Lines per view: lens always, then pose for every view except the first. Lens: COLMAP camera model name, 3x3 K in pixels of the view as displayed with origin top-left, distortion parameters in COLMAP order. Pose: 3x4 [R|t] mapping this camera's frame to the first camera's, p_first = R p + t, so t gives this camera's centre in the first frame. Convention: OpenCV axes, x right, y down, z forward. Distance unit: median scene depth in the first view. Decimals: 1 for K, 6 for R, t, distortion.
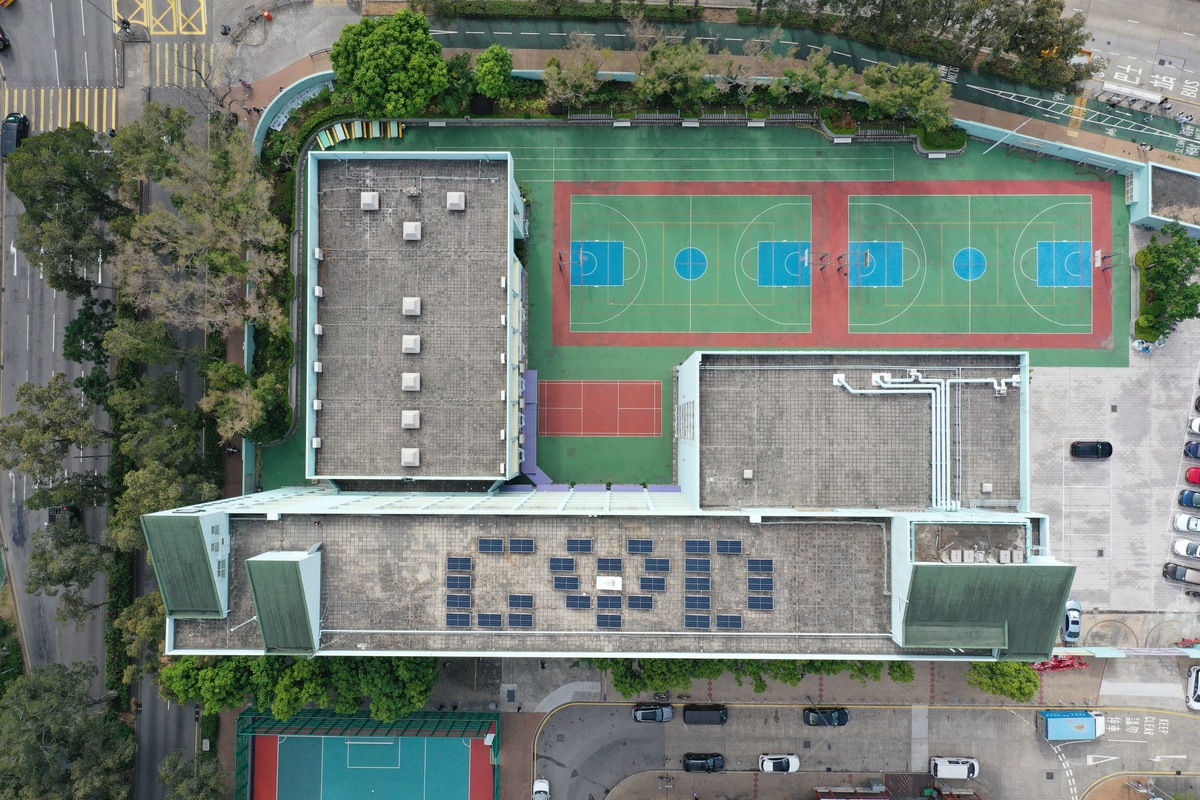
lens RADIAL K [[954.5, 0, 599.4], [0, 954.5, 402.4], [0, 0, 1]] dist [0.026046, -0.001210]
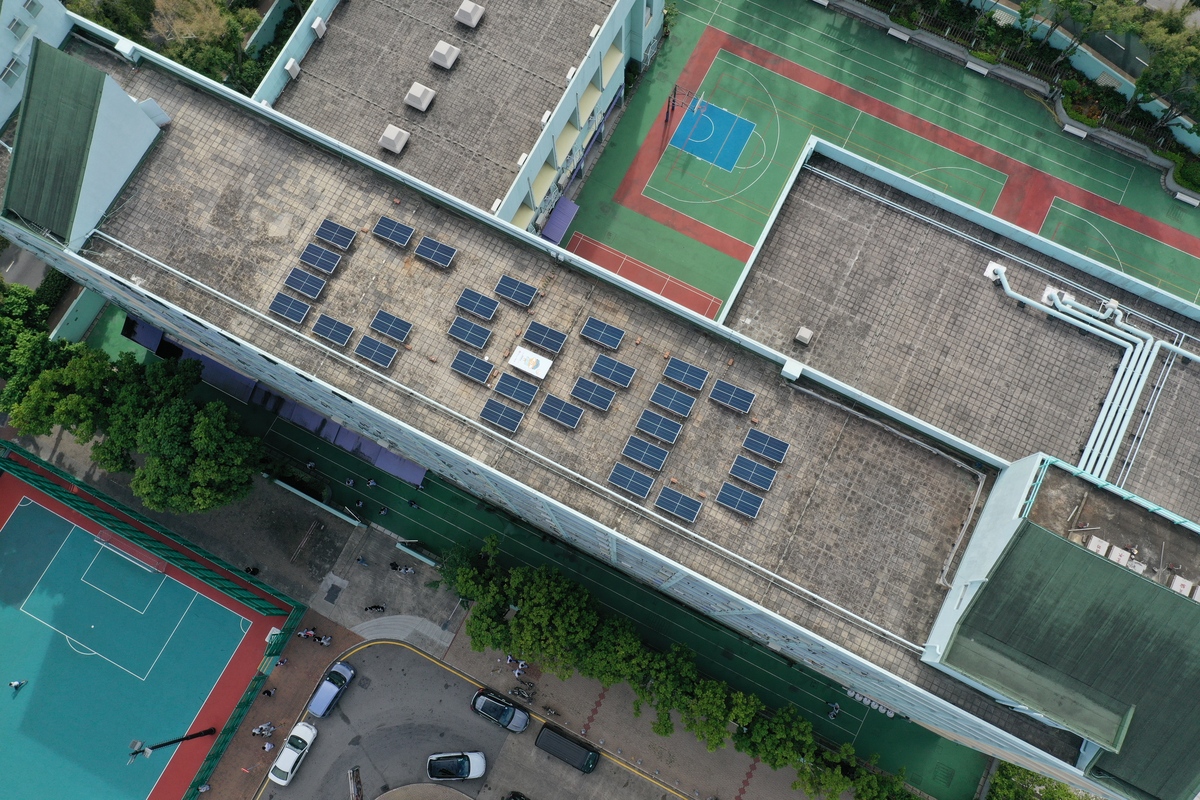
lens RADIAL K [[954.5, 0, 601.0], [0, 954.5, 398.8], [0, 0, 1]] dist [0.026046, -0.001210]
pose [[0.891414, 0.442628, -0.097268, 0.119906], [-0.453049, 0.875714, -0.166951, 0.289663], [0.011282, 0.192889, 0.981156, 0.397730]]
